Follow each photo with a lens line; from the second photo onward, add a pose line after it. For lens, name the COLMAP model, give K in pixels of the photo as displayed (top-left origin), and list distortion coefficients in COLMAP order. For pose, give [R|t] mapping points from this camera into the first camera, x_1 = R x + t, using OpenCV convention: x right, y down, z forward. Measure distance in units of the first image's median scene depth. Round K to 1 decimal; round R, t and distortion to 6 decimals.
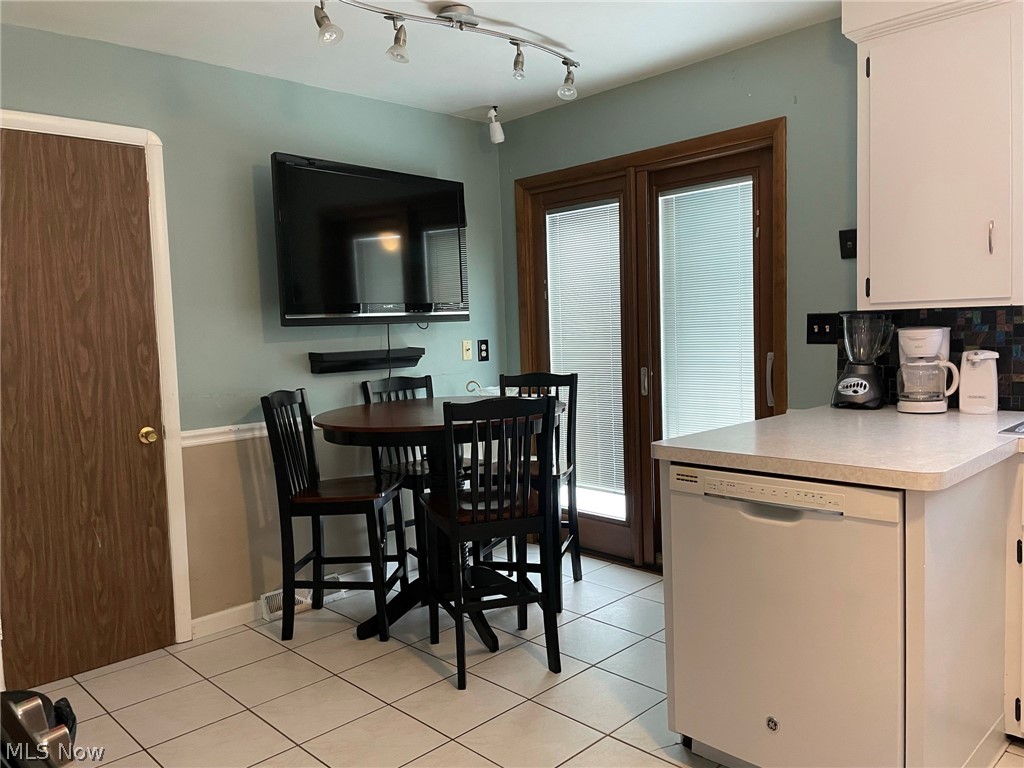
lens RADIAL K [[775.7, 0, 510.7], [0, 775.7, 384.8], [0, 0, 1]] dist [0.035665, -0.004099]
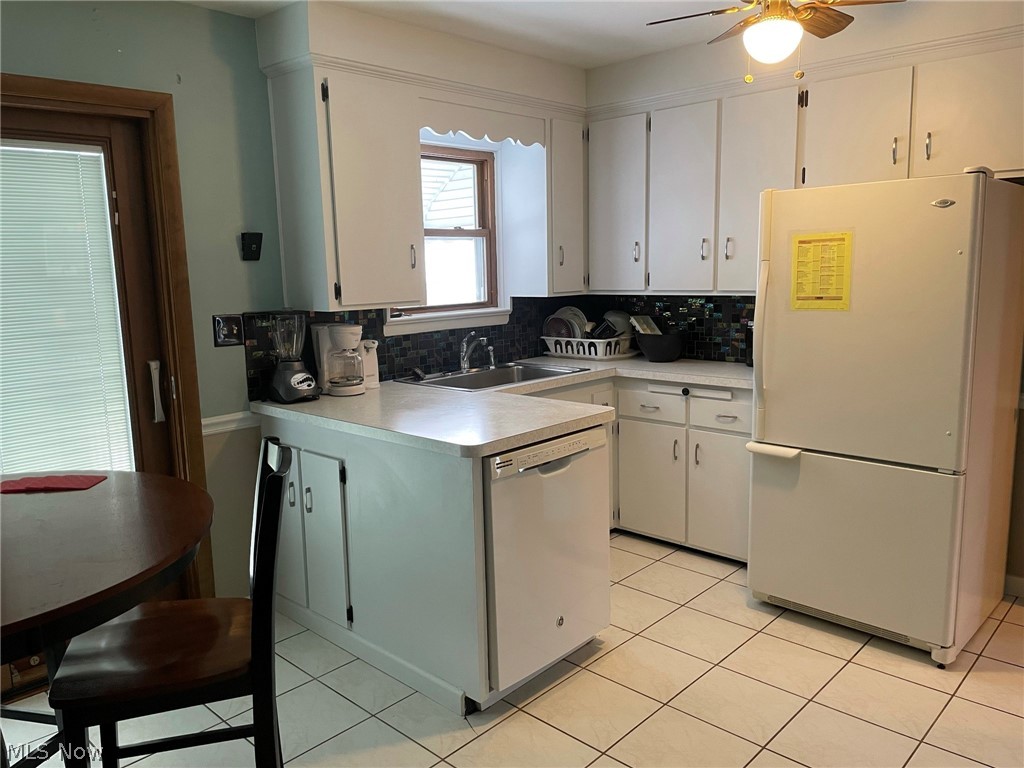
lens RADIAL K [[775.7, 0, 510.0], [0, 775.7, 385.8], [0, 0, 1]] dist [0.035665, -0.004099]
pose [[-0.043058, -0.123497, 0.991410, -0.700229], [0.104258, 0.986357, 0.127395, -0.107632], [-0.993618, 0.108847, -0.029595, 0.809723]]
